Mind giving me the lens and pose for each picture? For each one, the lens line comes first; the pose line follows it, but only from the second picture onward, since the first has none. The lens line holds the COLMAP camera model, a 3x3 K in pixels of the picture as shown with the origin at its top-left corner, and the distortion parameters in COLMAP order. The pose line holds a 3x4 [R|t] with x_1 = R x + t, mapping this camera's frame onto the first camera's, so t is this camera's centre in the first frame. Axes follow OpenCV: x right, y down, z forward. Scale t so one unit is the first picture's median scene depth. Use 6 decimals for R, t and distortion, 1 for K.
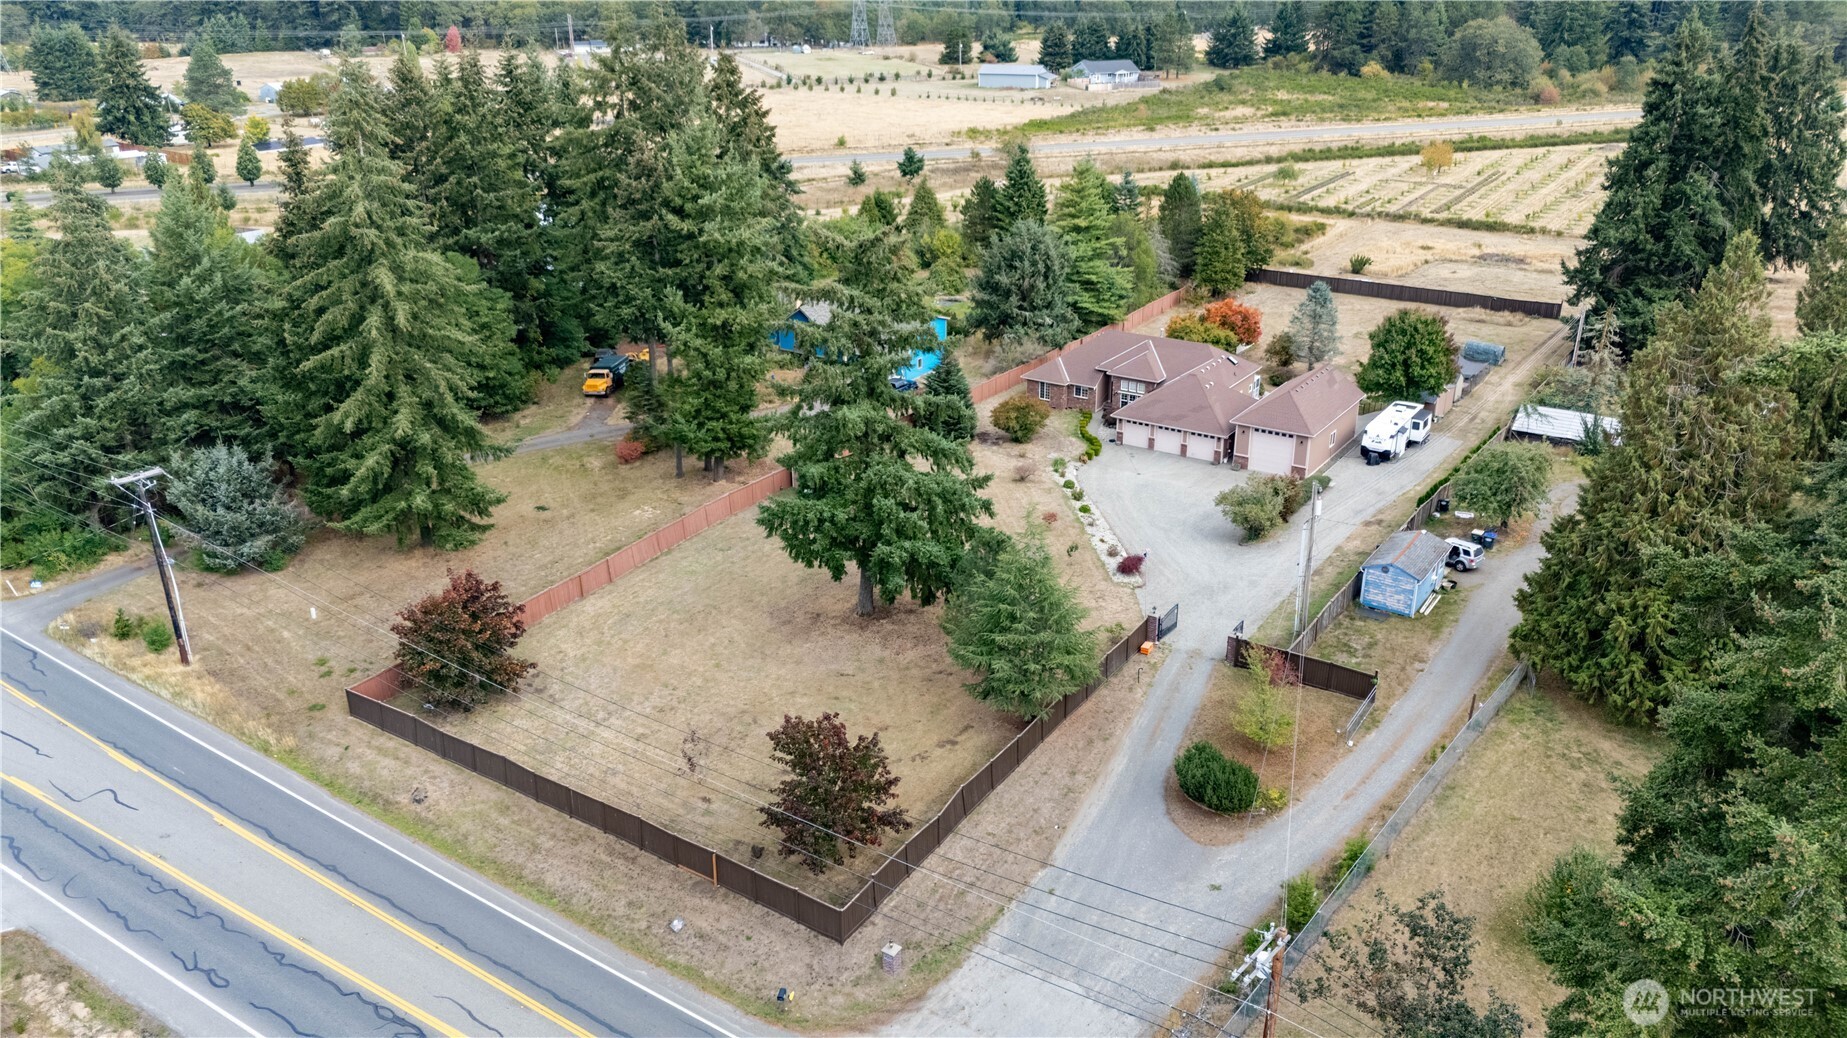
lens RADIAL K [[1347.9, 0, 923.5], [0, 1347.9, 519.0], [0, 0, 1]] dist [0.035095, -0.000578]
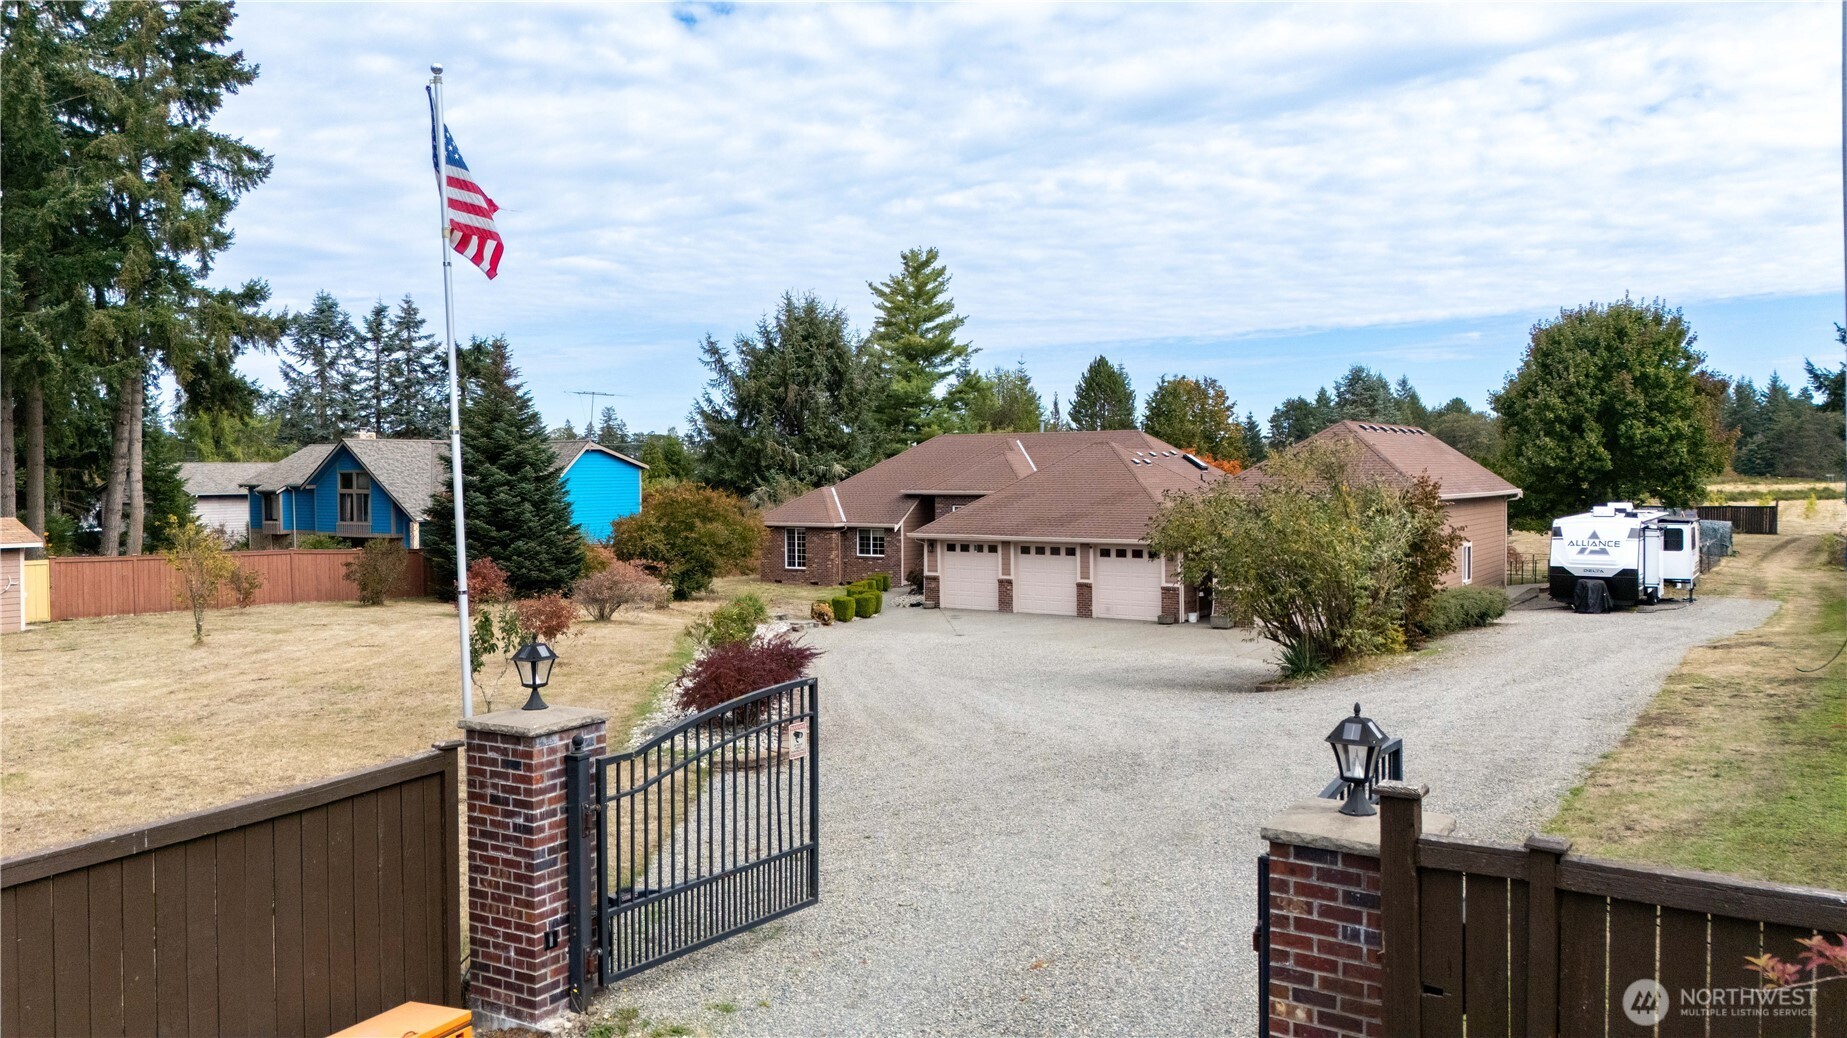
lens RADIAL K [[1347.9, 0, 923.5], [0, 1347.9, 519.0], [0, 0, 1]] dist [0.035095, -0.000578]
pose [[0.999792, 0.008792, 0.018388, 0.137507], [-0.001609, 0.933415, -0.358794, 0.066290], [-0.020318, 0.358690, 0.933236, 0.623473]]
